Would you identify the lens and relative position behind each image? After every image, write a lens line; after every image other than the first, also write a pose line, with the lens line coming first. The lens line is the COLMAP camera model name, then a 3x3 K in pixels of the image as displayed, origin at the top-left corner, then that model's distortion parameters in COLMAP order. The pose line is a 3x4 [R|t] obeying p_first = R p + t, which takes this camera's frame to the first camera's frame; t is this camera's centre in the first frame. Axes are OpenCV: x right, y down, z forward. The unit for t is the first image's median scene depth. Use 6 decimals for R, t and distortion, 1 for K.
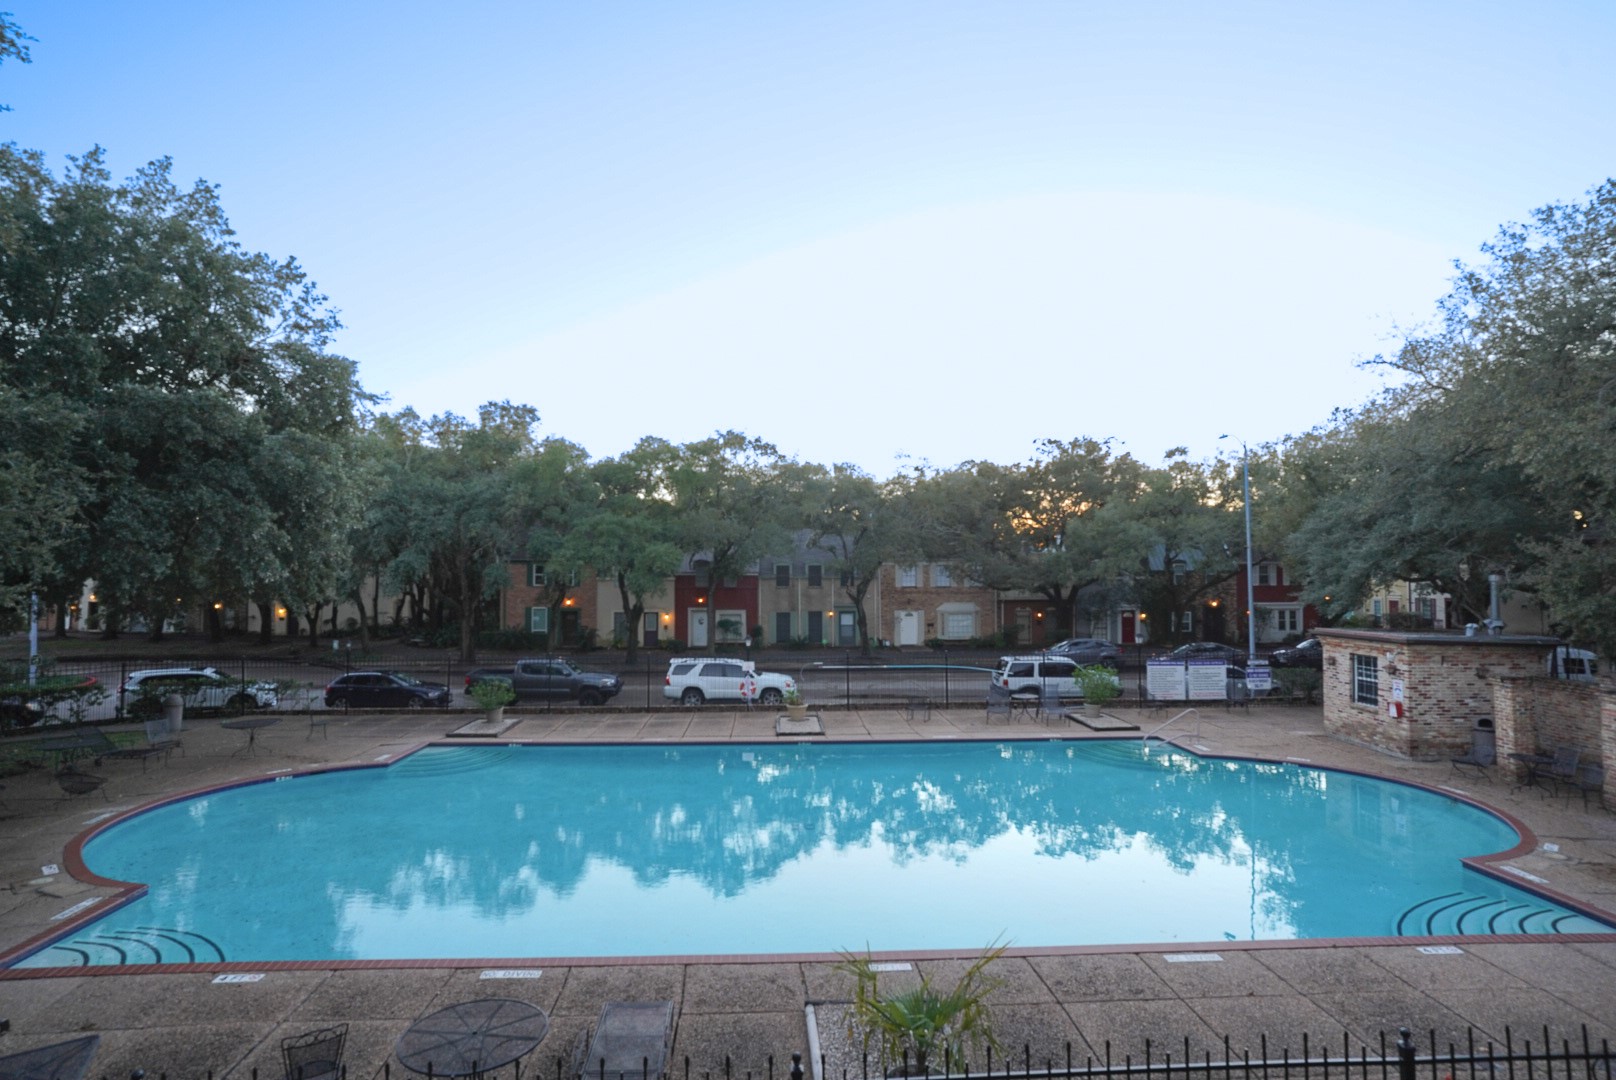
lens RADIAL K [[880.2, 0, 805.1], [0, 880.2, 533.5], [0, 0, 1]] dist [-0.048066, 0.027325]
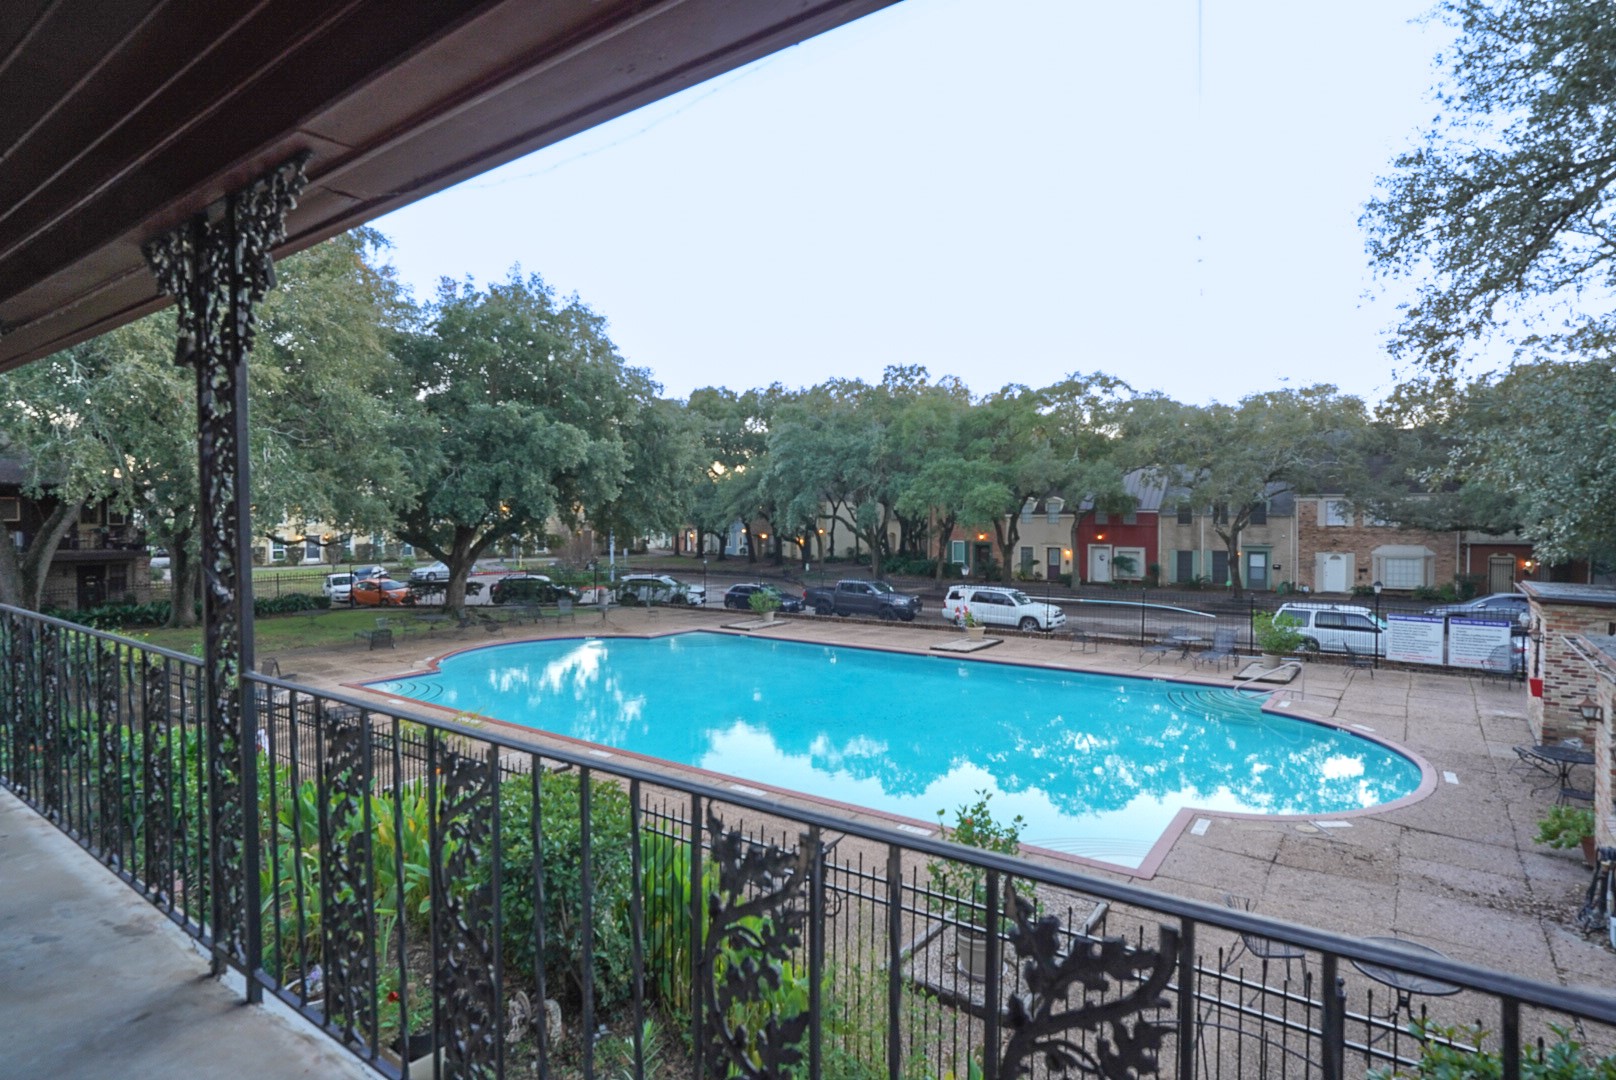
lens RADIAL K [[880.2, 0, 813.5], [0, 880.2, 541.6], [0, 0, 1]] dist [-0.048066, 0.027325]
pose [[0.784617, 0.021780, -0.619598, 0.253515], [0.028837, 0.997019, 0.071565, -0.000912], [0.619309, -0.074018, 0.781650, -0.001353]]
